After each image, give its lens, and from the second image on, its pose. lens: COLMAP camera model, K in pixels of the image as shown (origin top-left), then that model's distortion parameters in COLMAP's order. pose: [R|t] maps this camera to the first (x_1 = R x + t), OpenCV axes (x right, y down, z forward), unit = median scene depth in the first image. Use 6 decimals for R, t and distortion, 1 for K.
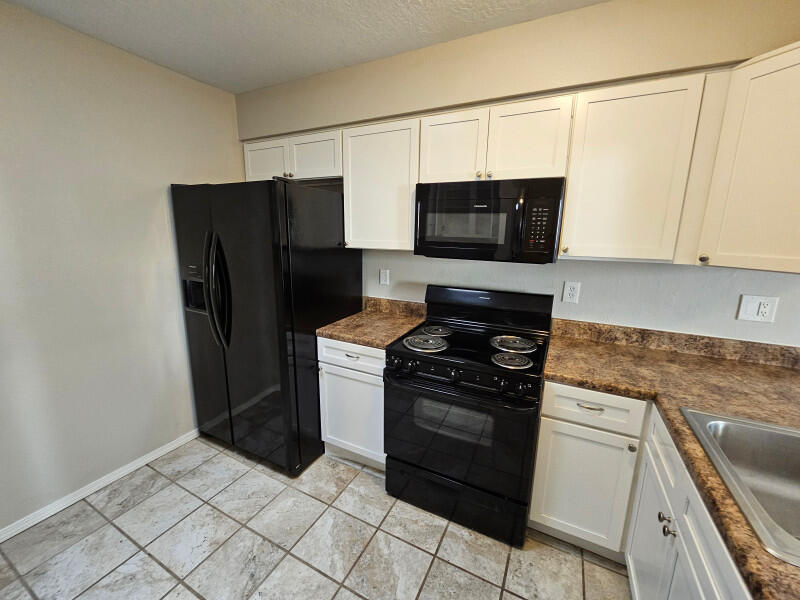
lens RADIAL K [[333.0, 0, 394.2], [0, 333.0, 298.0], [0, 0, 1]] dist [-0.005118, 0.003738]
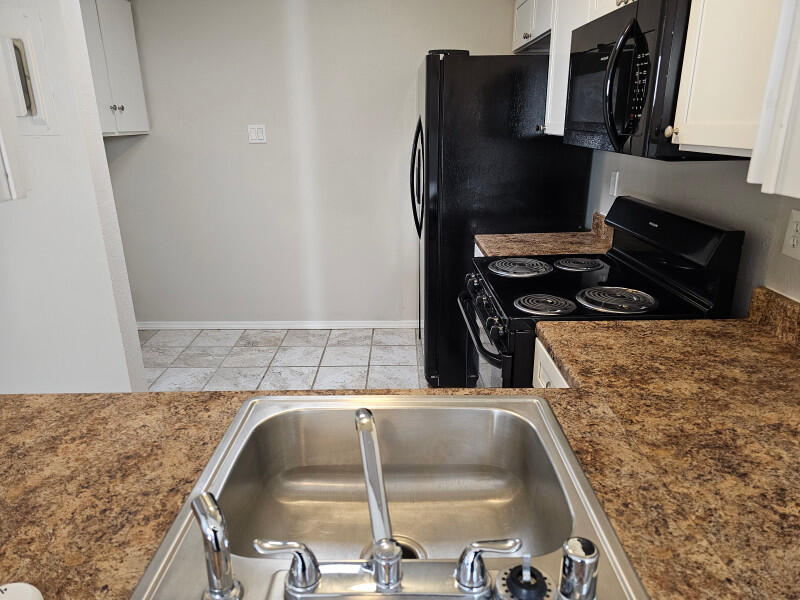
lens RADIAL K [[532.7, 0, 400.5], [0, 532.7, 299.9], [0, 0, 1]] dist [0.050277, -0.033309]
pose [[0.463633, 0.264681, -0.845570, 1.087217], [-0.167870, 0.963294, 0.209487, 0.004731], [0.869979, 0.044821, 0.491047, 0.227369]]
